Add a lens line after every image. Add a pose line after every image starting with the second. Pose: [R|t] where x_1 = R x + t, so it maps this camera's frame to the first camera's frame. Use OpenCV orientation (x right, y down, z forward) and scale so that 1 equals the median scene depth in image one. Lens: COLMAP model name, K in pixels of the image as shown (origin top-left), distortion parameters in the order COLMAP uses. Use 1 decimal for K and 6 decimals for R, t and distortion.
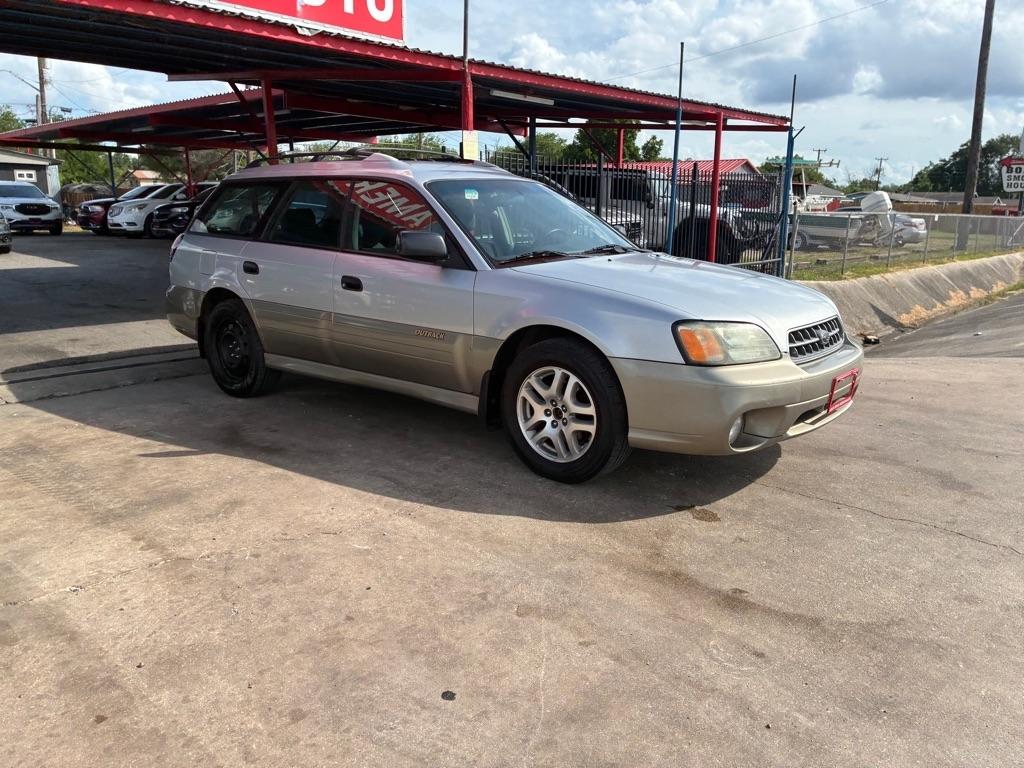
lens RADIAL K [[768.2, 0, 496.3], [0, 768.2, 382.5], [0, 0, 1]] dist [0.034007, -0.030770]
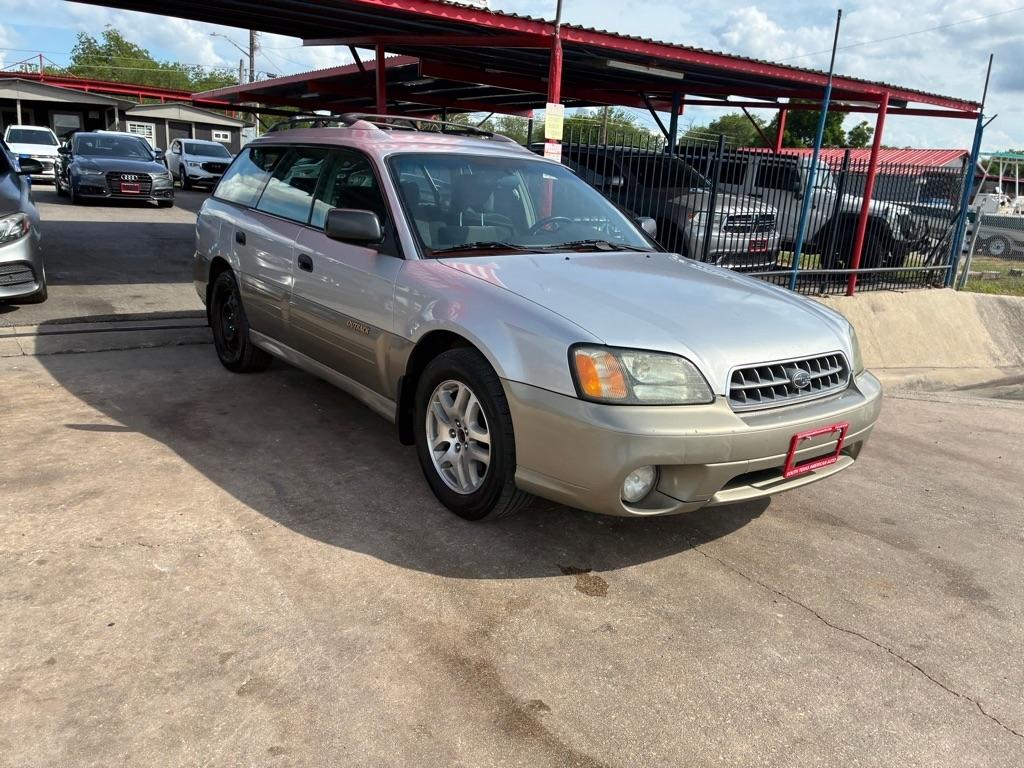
lens RADIAL K [[768.6, 0, 505.5], [0, 768.6, 391.5], [0, 0, 1]] dist [0.057602, -0.078981]
pose [[0.974998, 0.105899, -0.195354, 0.262492], [-0.098462, 0.994010, 0.047424, -0.048733], [0.199206, -0.027003, 0.979585, 0.162014]]
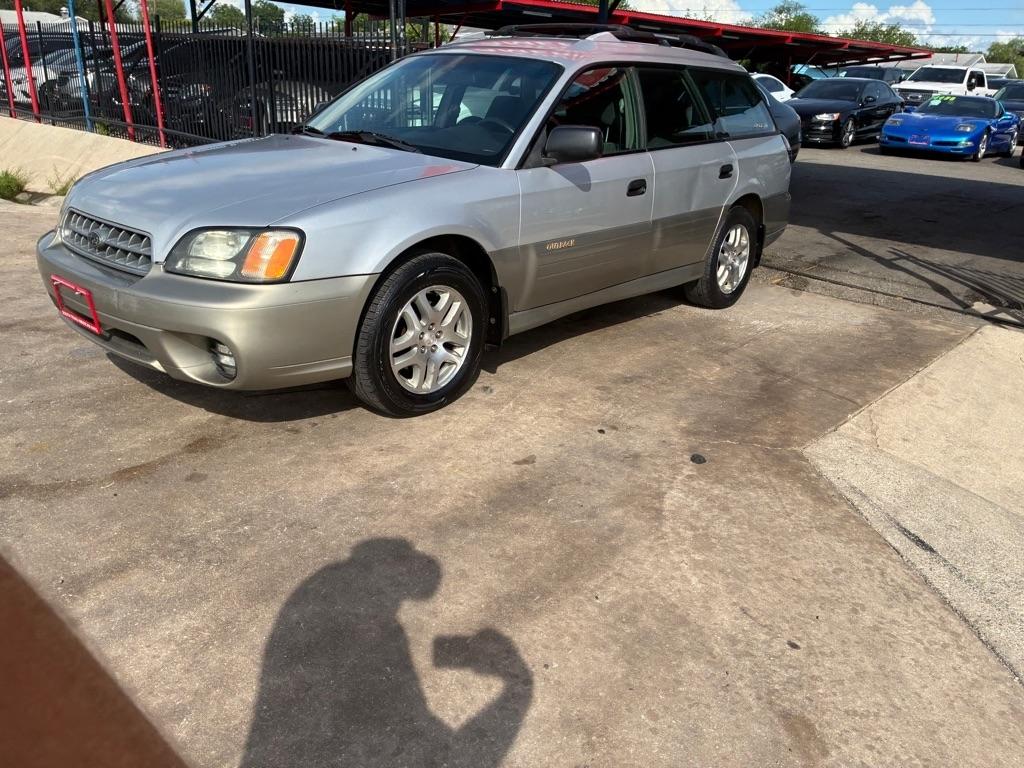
lens RADIAL K [[764.6, 0, 498.6], [0, 764.6, 381.6], [0, 0, 1]] dist [0.061164, -0.086986]
pose [[-0.007189, 0.358136, -0.933642, 1.105123], [-0.271854, 0.897801, 0.346481, -0.285228], [0.962312, 0.256305, 0.090907, 1.231871]]
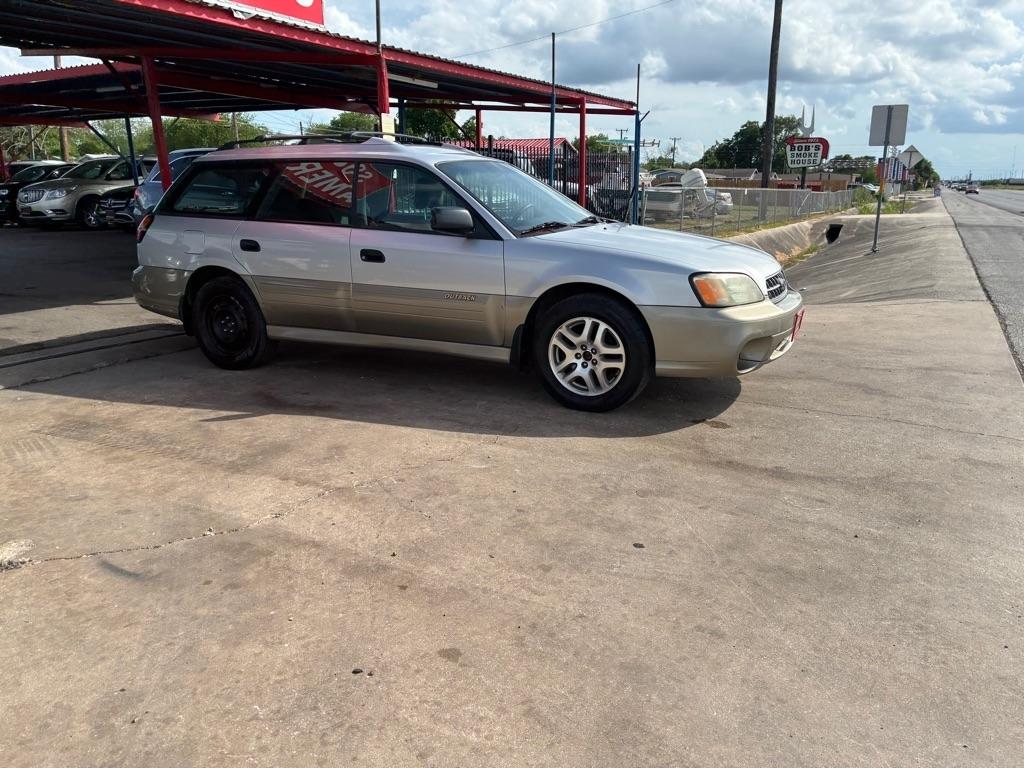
lens RADIAL K [[778.8, 0, 474.2], [0, 778.8, 377.9], [0, 0, 1]] dist [0.049546, -0.063547]
pose [[0.974069, -0.064269, 0.216929, -0.330651], [0.060522, 0.997881, 0.023880, 0.032218], [-0.218005, -0.010132, 0.975895, -0.147935]]
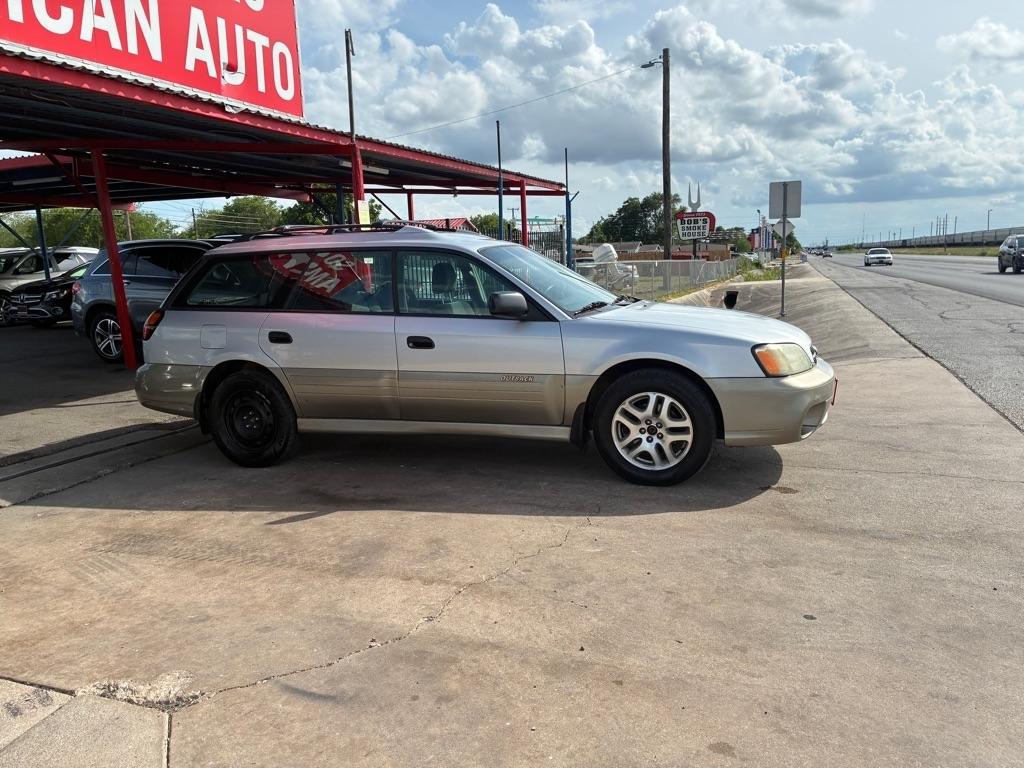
lens RADIAL K [[786.7, 0, 460.2], [0, 786.7, 384.0], [0, 0, 1]] dist [0.010936, 0.003896]
pose [[0.933604, -0.095444, 0.345360, -0.576669], [0.121018, 0.991223, -0.053211, -0.002829], [-0.337250, 0.091473, 0.936961, -0.075749]]
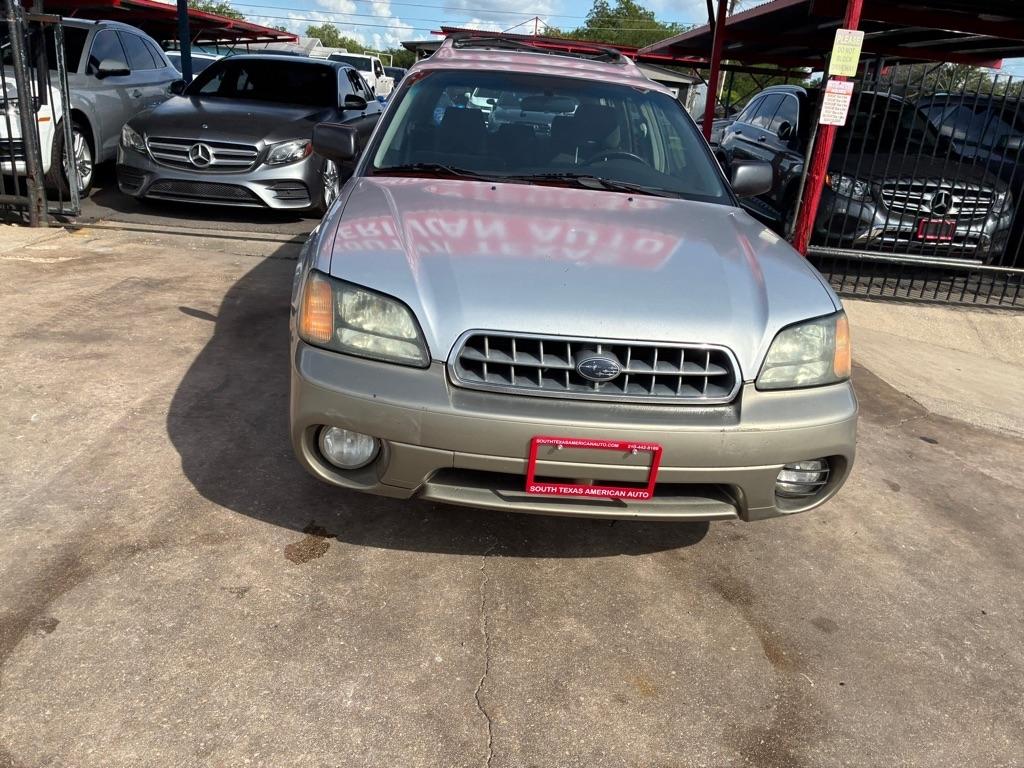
lens RADIAL K [[766.2, 0, 496.4], [0, 766.2, 397.7], [0, 0, 1]] dist [0.059825, -0.083301]
pose [[0.686680, 0.306953, -0.658977, 0.669434], [-0.238939, 0.951419, 0.194189, -0.114683], [0.686570, 0.024110, 0.726664, 0.498696]]
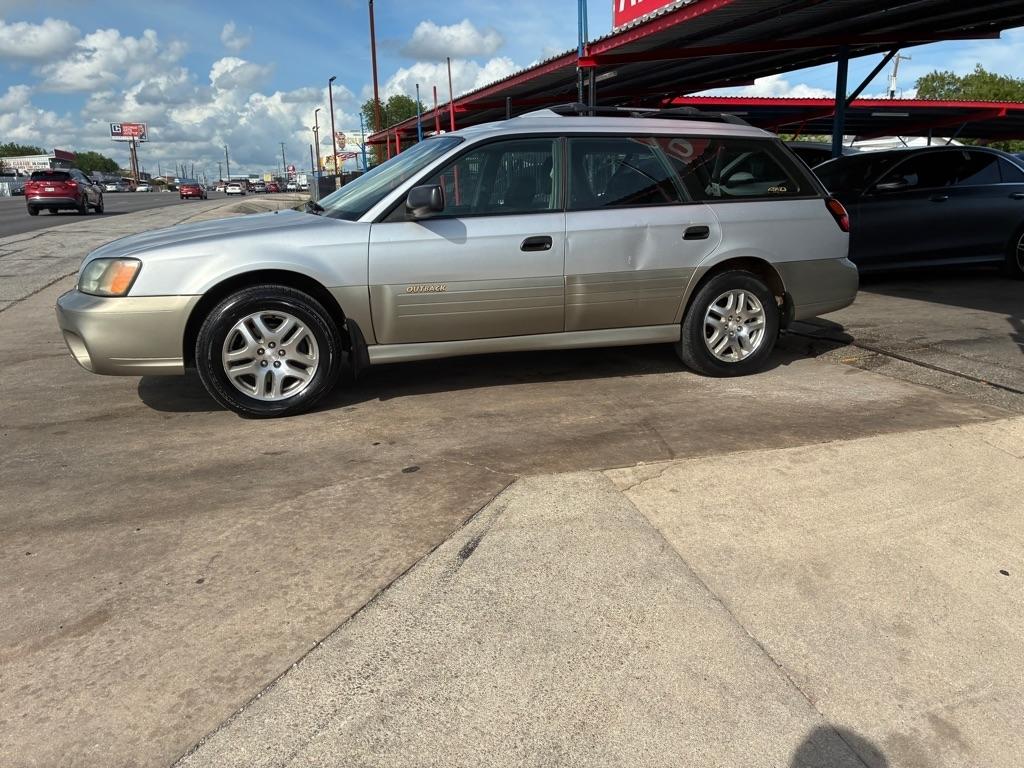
lens RADIAL K [[767.1, 0, 525.7], [0, 767.1, 380.9], [0, 0, 1]] dist [0.059995, -0.088942]
pose [[-0.461908, 0.206224, -0.862620, 1.050480], [-0.195914, 0.924845, 0.326007, -0.381667], [0.865020, 0.319584, -0.386791, 1.886881]]
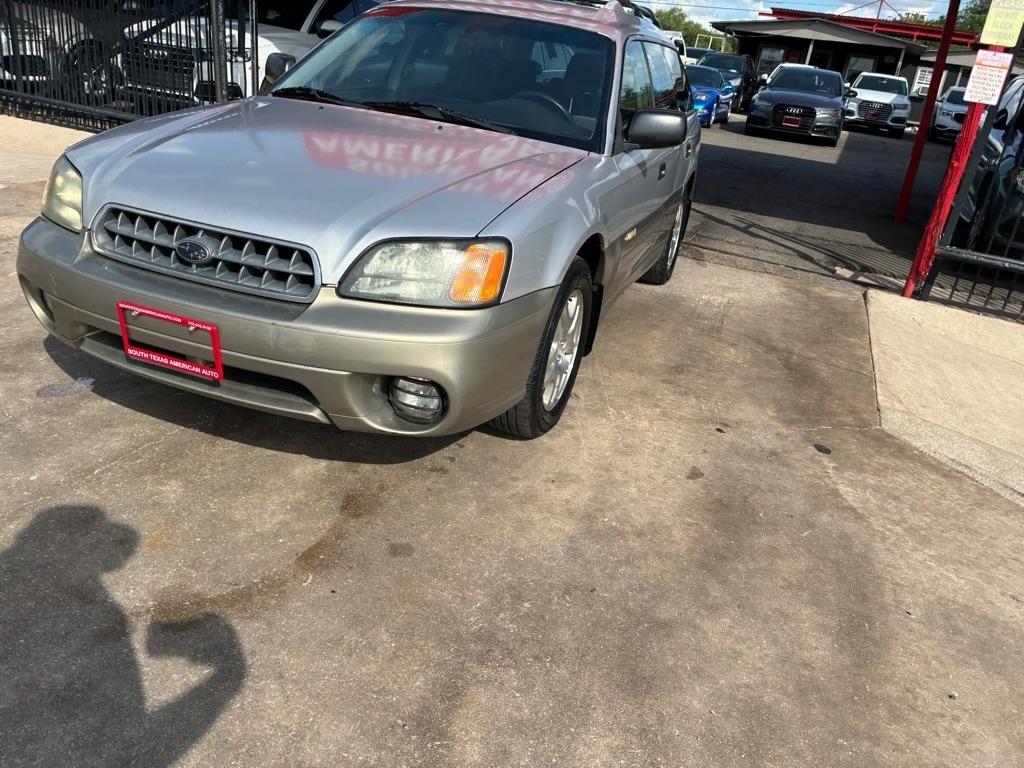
lens RADIAL K [[768.6, 0, 505.5], [0, 768.6, 391.5], [0, 0, 1]] dist [0.057602, -0.078981]
pose [[0.353786, 0.409123, -0.841103, 0.953667], [-0.320675, 0.897814, 0.301825, -0.197032], [0.878637, 0.162939, 0.448829, 0.865942]]
